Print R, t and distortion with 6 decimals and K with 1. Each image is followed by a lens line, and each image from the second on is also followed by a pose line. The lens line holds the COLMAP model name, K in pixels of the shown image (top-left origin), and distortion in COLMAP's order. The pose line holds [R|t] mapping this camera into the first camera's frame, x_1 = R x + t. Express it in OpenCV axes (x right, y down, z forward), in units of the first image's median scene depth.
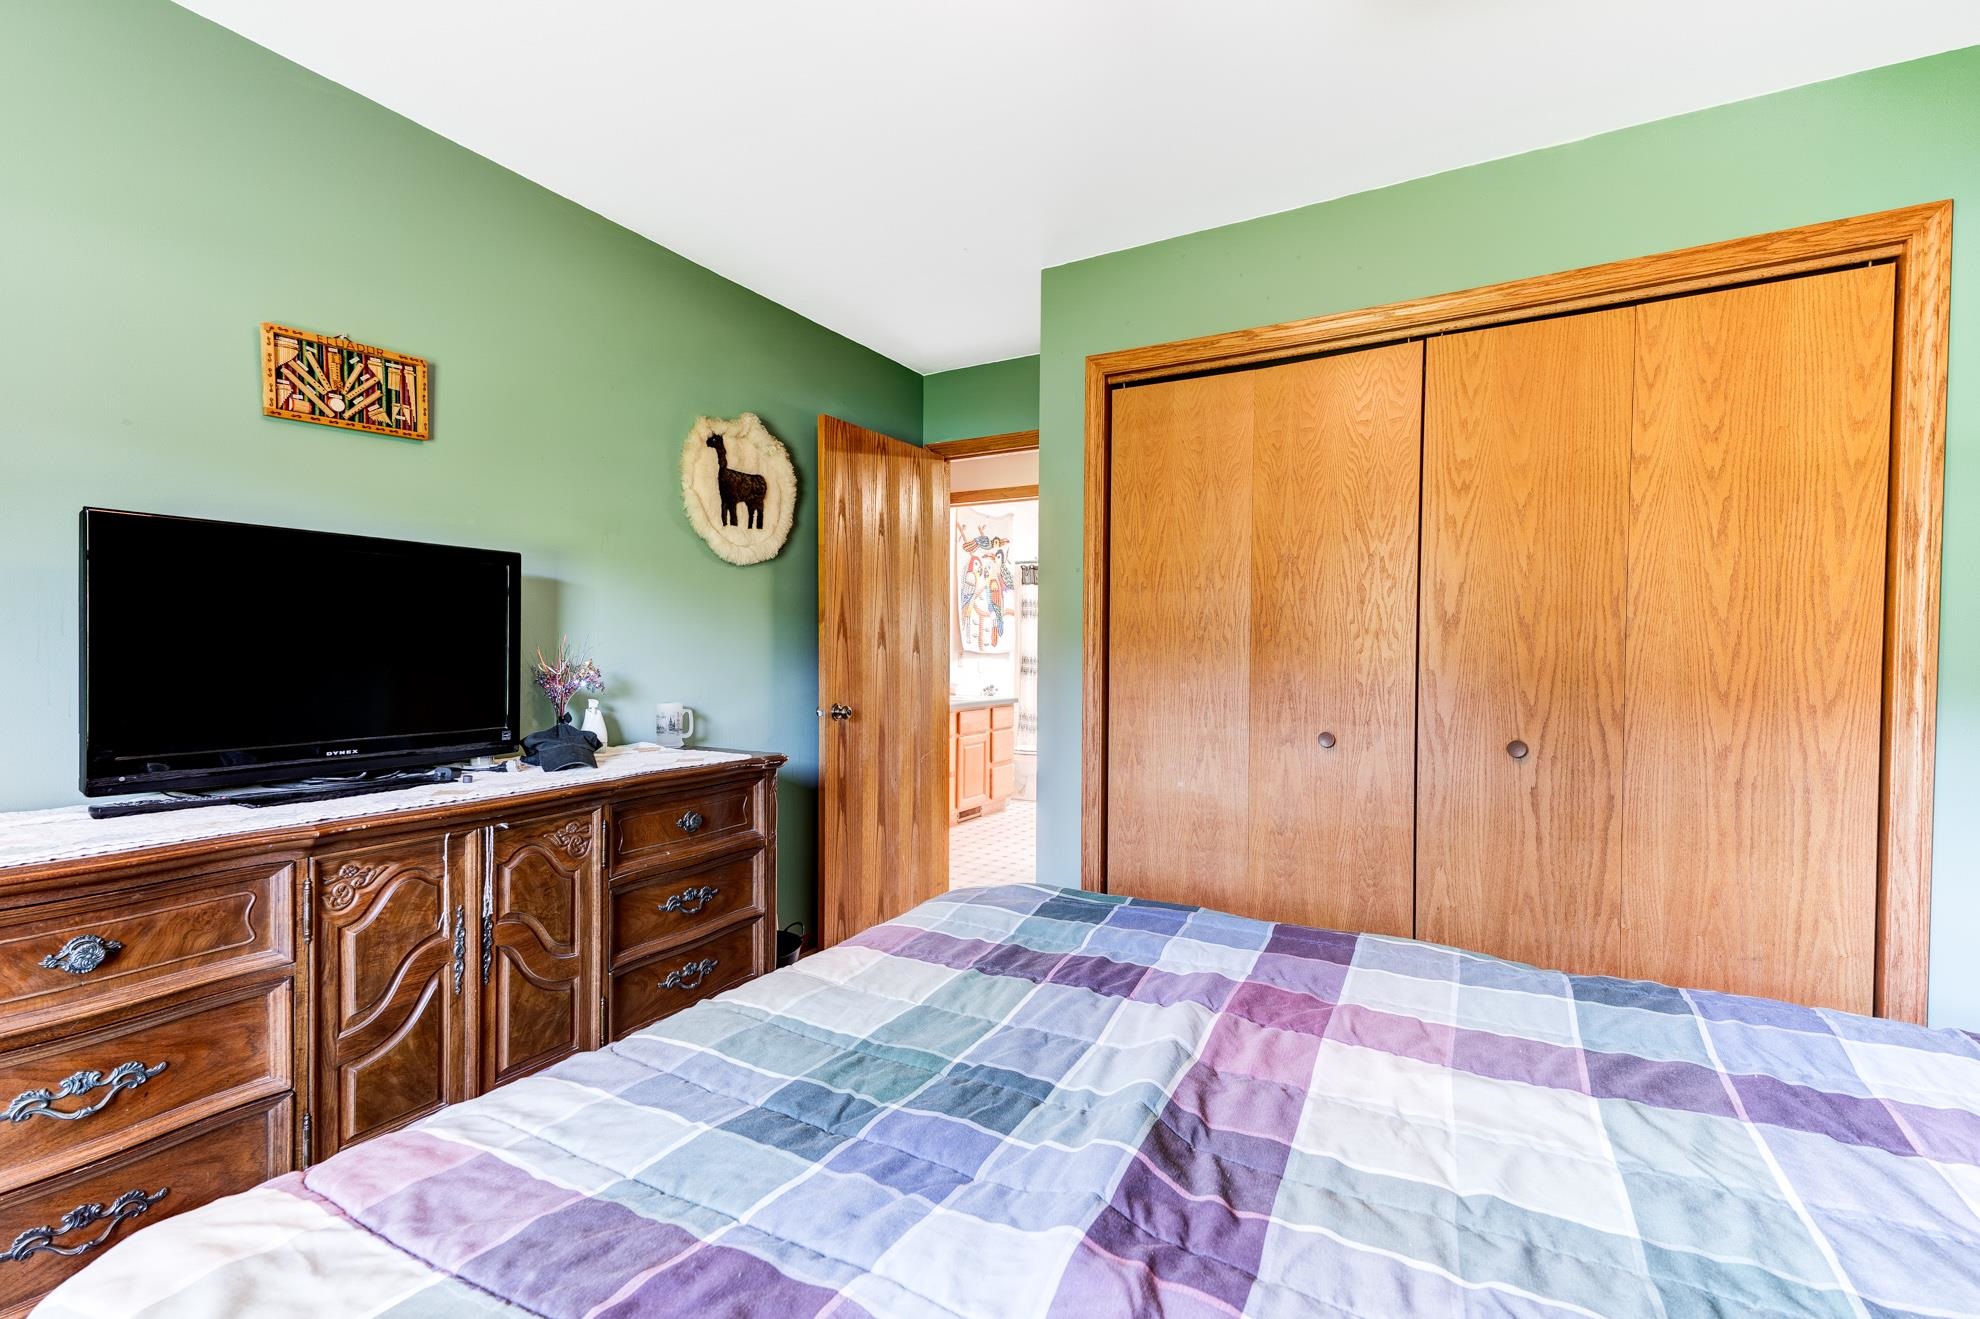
lens RADIAL K [[873.9, 0, 991.2], [0, 873.9, 661.8], [0, 0, 1]] dist [0.031967, -0.005965]
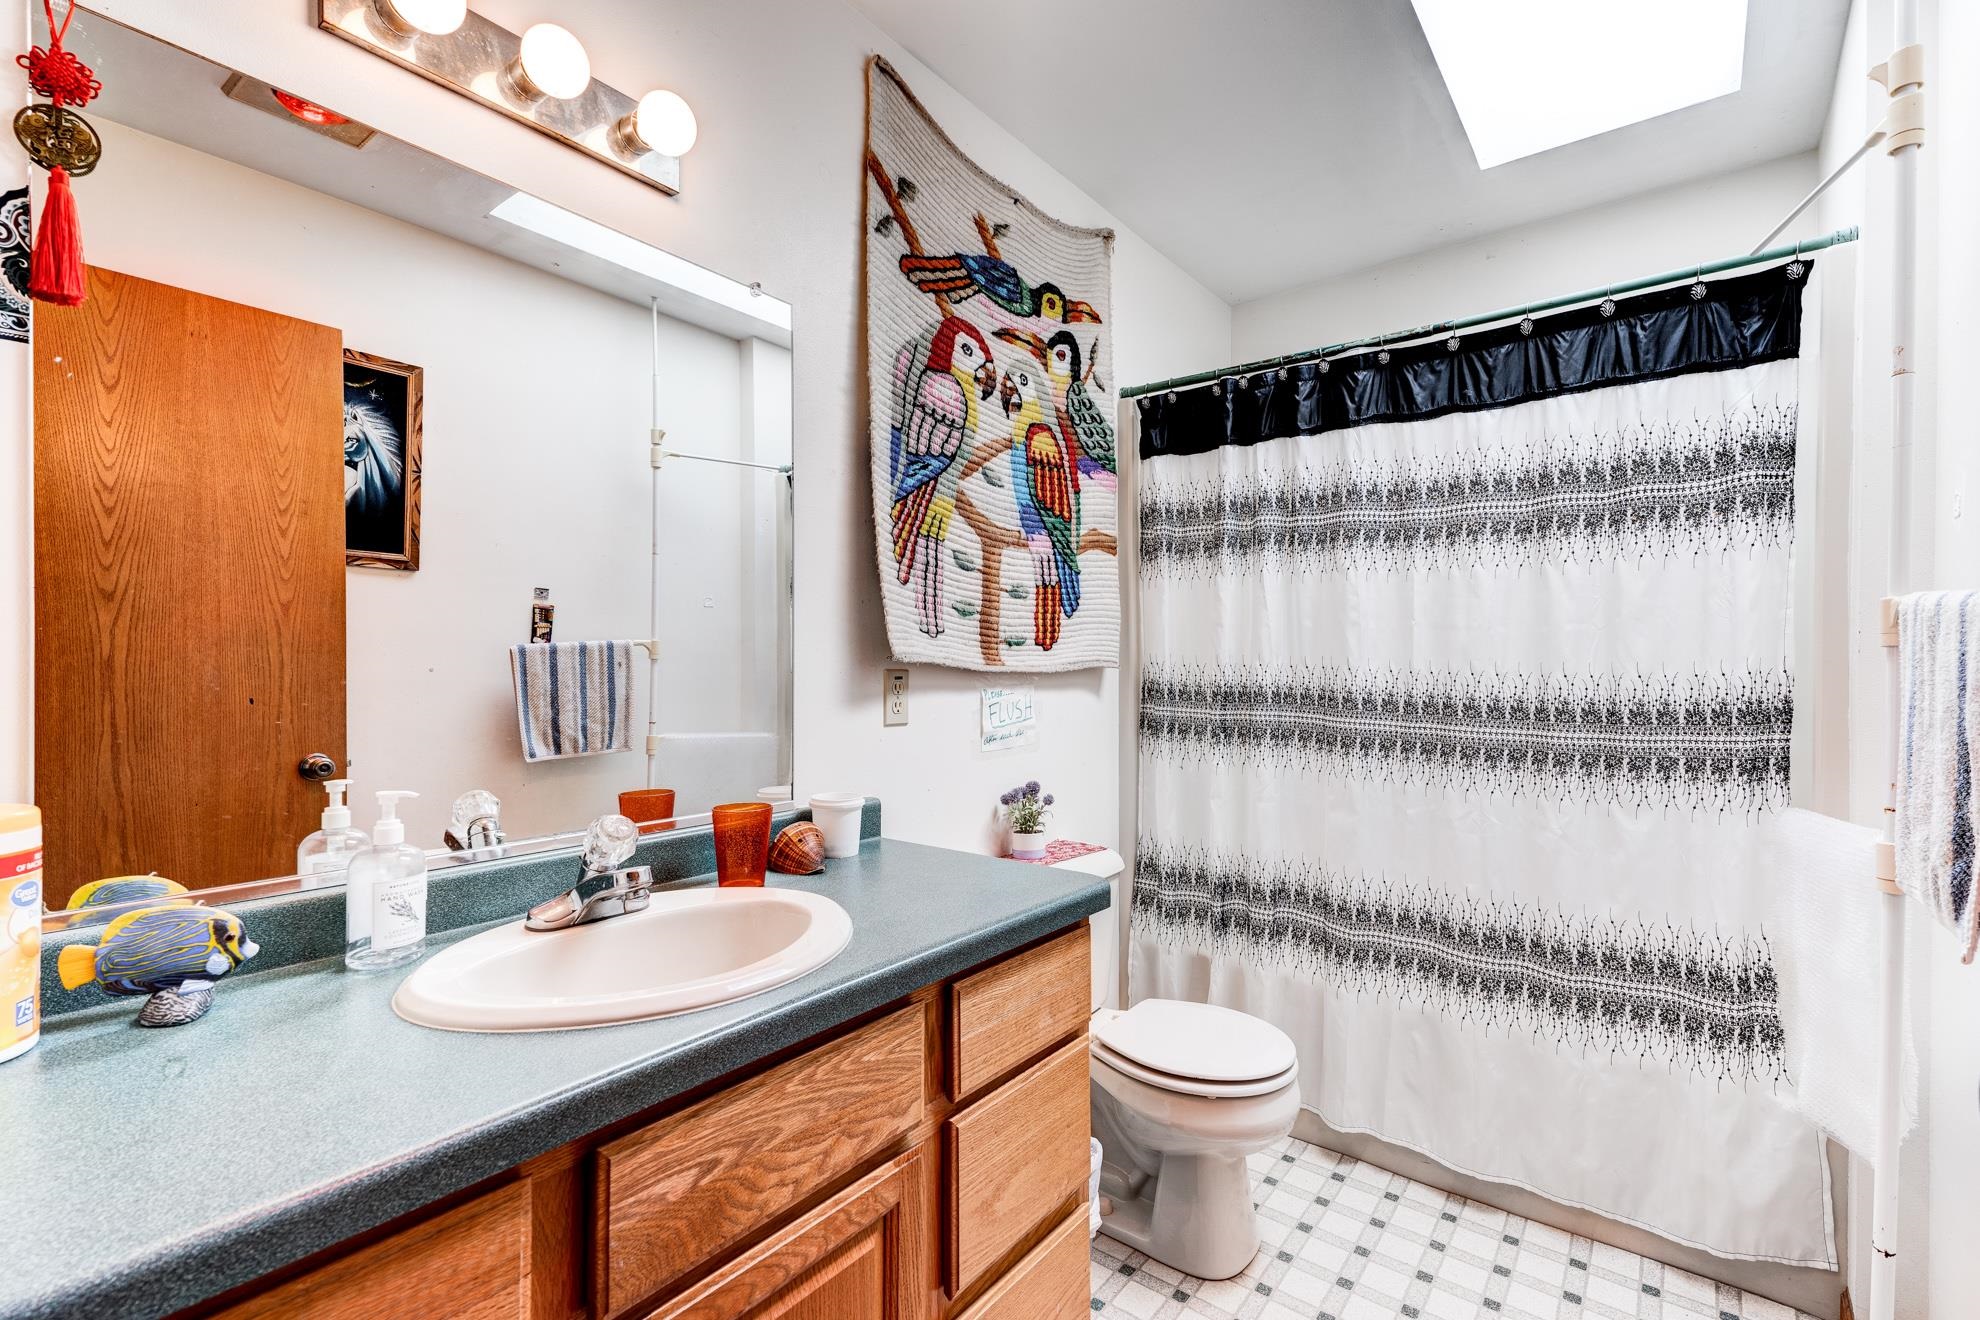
lens RADIAL K [[873.9, 0, 1003.8], [0, 873.9, 662.7], [0, 0, 1]] dist [0.031967, -0.005965]
pose [[0.989193, -0.006495, -0.146478, 0.033929], [0.004274, 0.999871, -0.015477, -0.008494], [0.146560, 0.014684, 0.989093, 0.714399]]
